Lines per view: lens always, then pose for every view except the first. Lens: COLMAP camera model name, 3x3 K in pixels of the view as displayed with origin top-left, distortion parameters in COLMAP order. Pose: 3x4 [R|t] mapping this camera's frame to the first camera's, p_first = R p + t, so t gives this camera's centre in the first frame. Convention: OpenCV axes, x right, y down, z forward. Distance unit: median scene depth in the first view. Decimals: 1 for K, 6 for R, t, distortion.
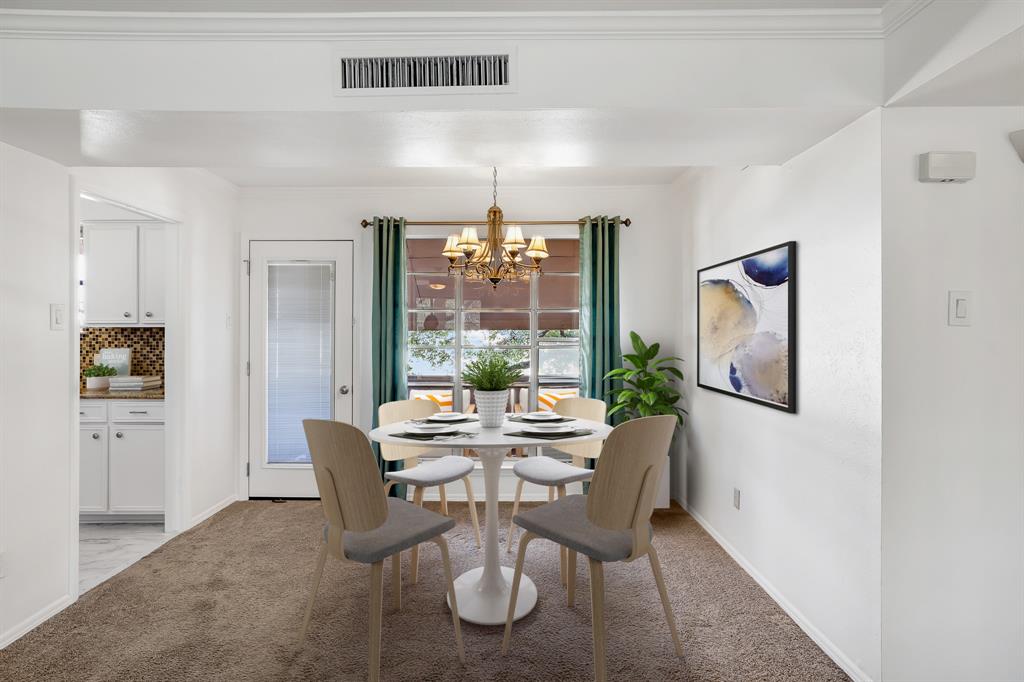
lens RADIAL K [[590.5, 0, 493.8], [0, 590.5, 324.5], [0, 0, 1]] dist [0.021266, 0.000580]
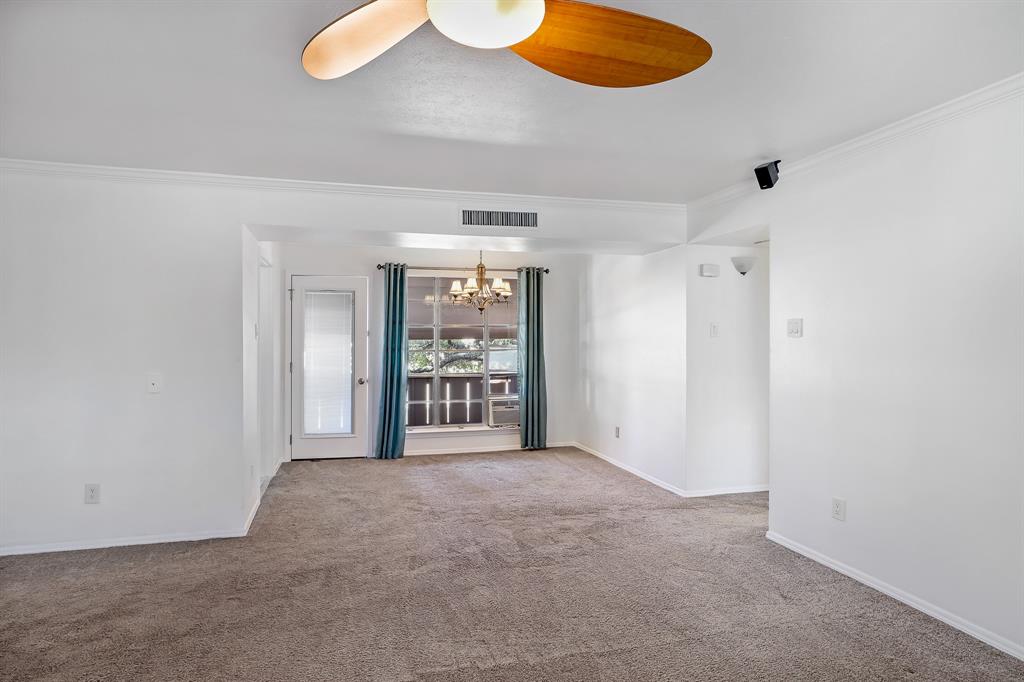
lens RADIAL K [[592.1, 0, 512.0], [0, 592.1, 341.0], [0, 0, 1]] dist [0.000014, 0.000126]
pose [[0.958407, -0.002957, 0.285390, -0.319053], [-0.000292, 0.999936, 0.011340, -0.004227], [-0.285405, -0.010952, 0.958344, -0.492506]]
